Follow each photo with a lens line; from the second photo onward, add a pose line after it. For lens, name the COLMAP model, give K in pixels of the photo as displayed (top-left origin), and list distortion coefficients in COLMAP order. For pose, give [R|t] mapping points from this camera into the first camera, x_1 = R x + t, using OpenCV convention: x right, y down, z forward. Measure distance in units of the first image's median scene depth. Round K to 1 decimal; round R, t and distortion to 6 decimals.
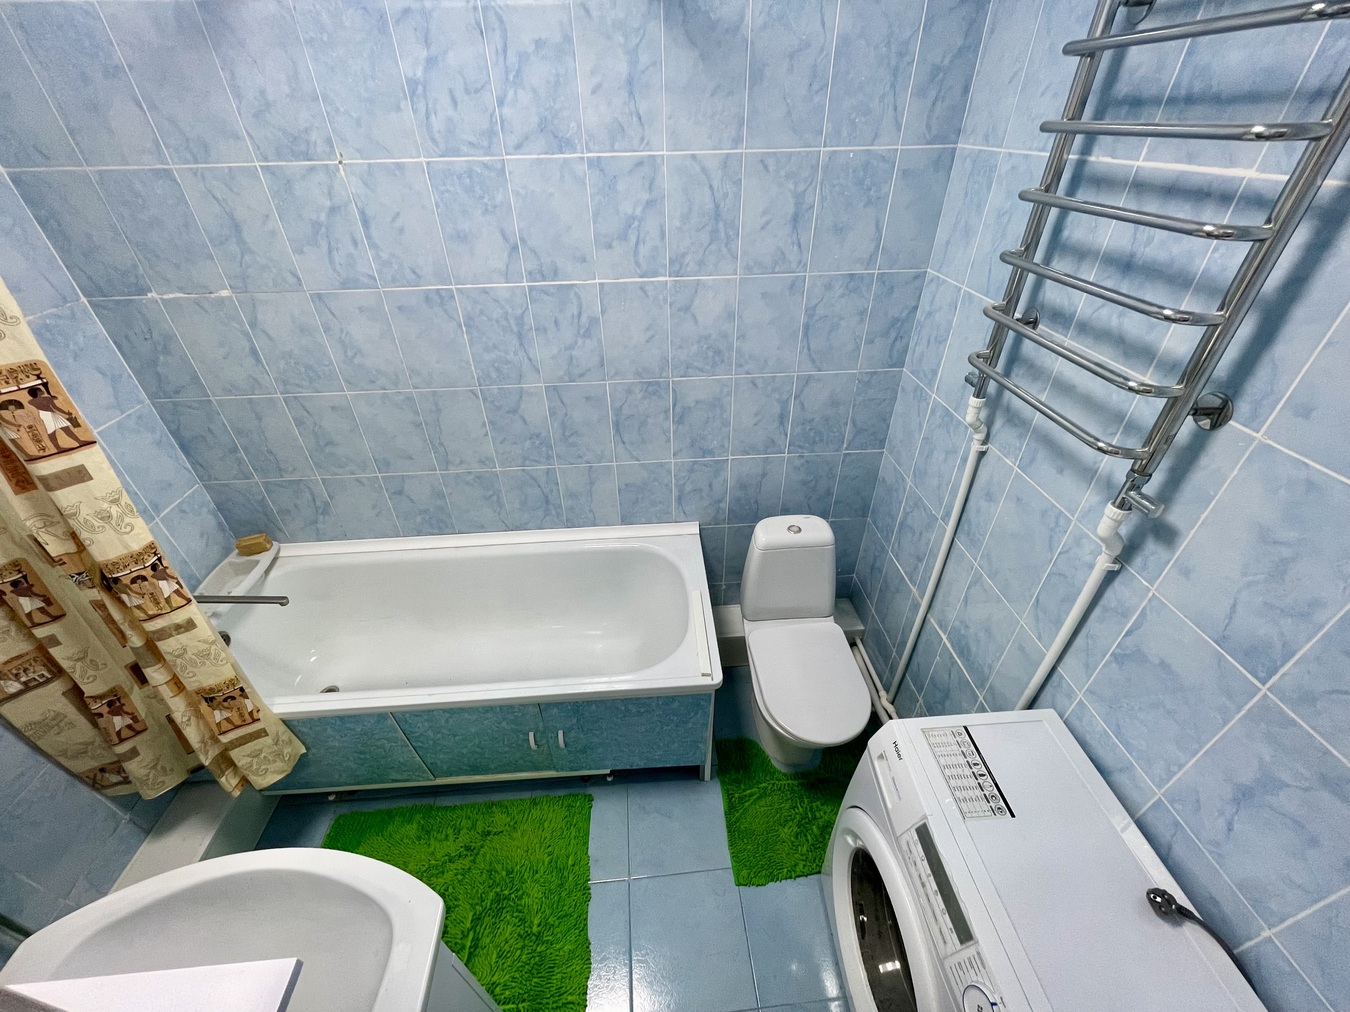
lens RADIAL K [[545.3, 0, 671.1], [0, 545.3, 506.2], [0, 0, 1]] dist [-0.001119, -0.000125]
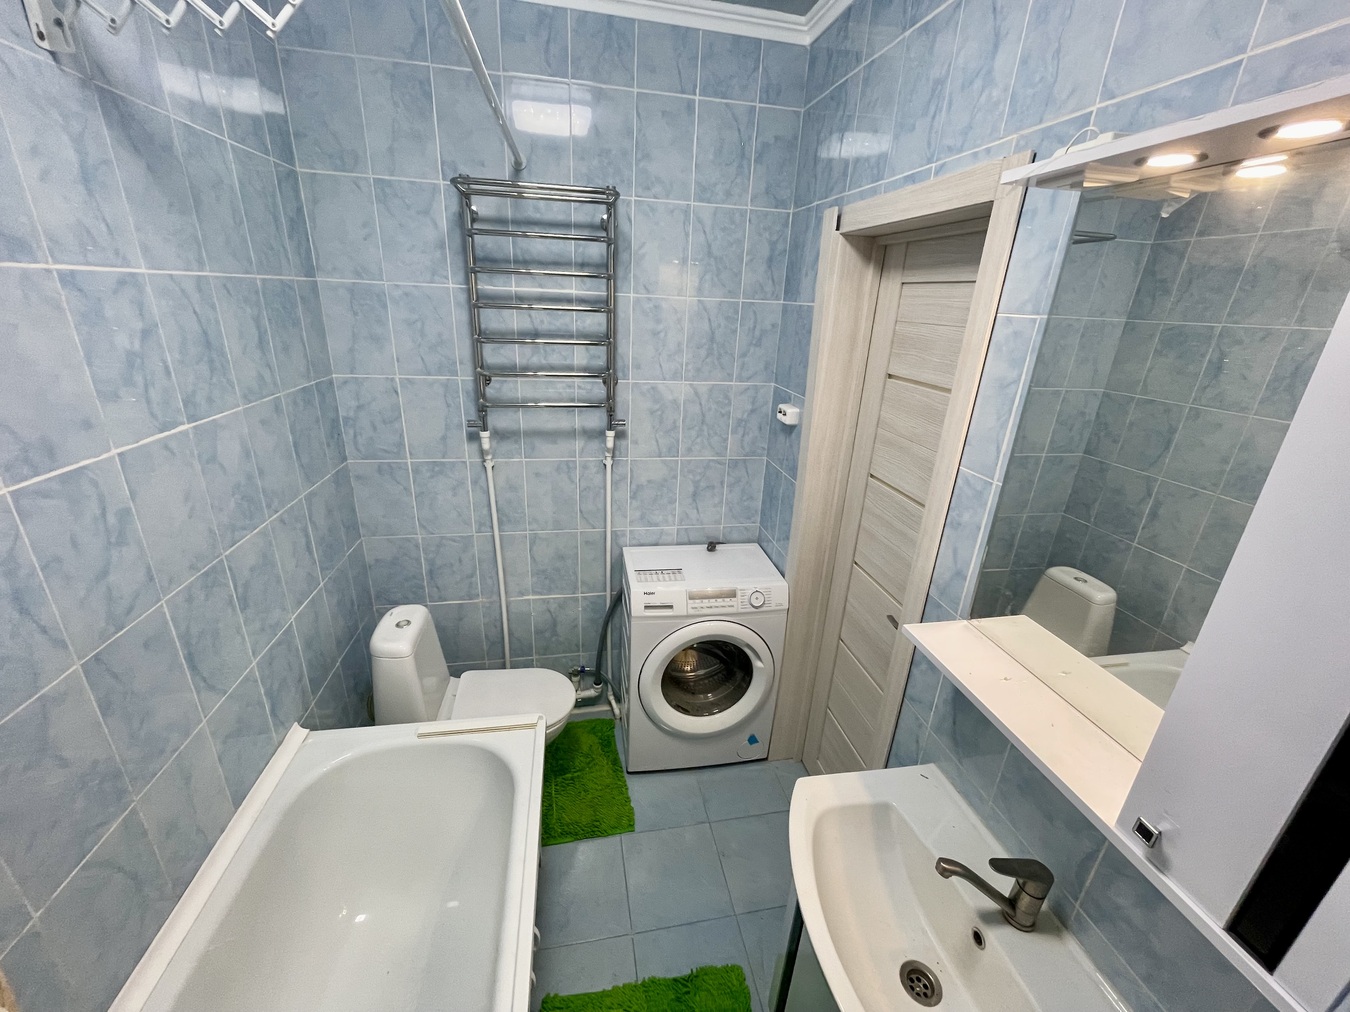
lens RADIAL K [[545.3, 0, 670.0], [0, 545.3, 504.9], [0, 0, 1]] dist [-0.001119, -0.000125]
pose [[-0.103573, -0.342337, 0.933851, -0.814122], [0.546746, 0.764724, 0.340977, -0.234340], [-0.830868, 0.545896, 0.107966, 0.443311]]
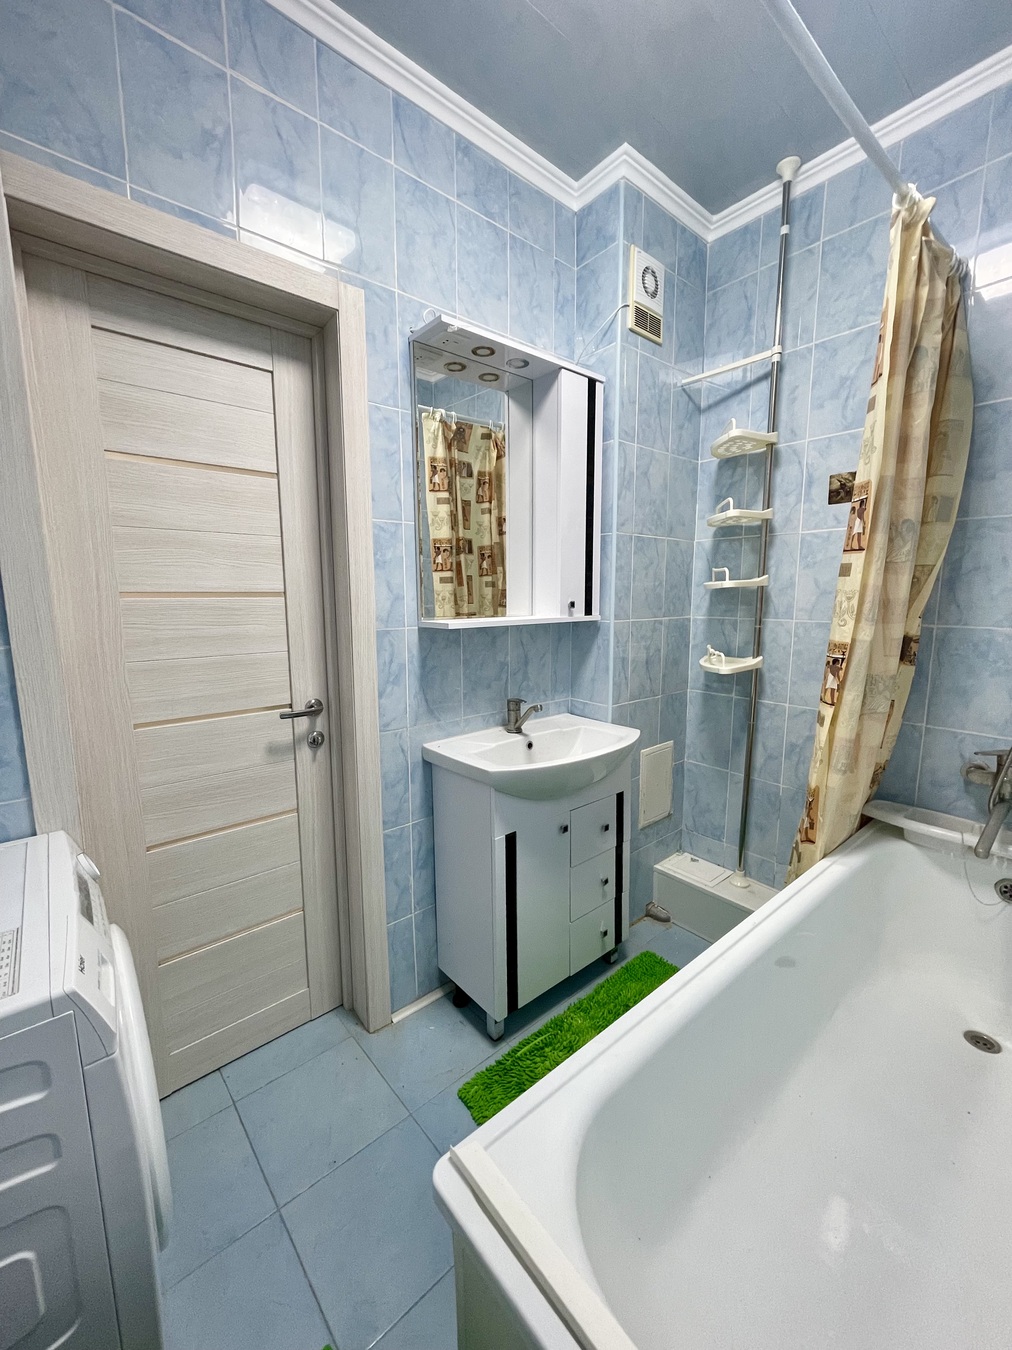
lens RADIAL K [[545.3, 0, 509.7], [0, 545.3, 675.0], [0, 0, 1]] dist [-0.001119, -0.000125]
pose [[-0.802614, 0.108581, -0.586533, 0.257819], [-0.333868, 0.733067, 0.592575, -0.258043], [0.494310, 0.671433, -0.552118, 1.010359]]
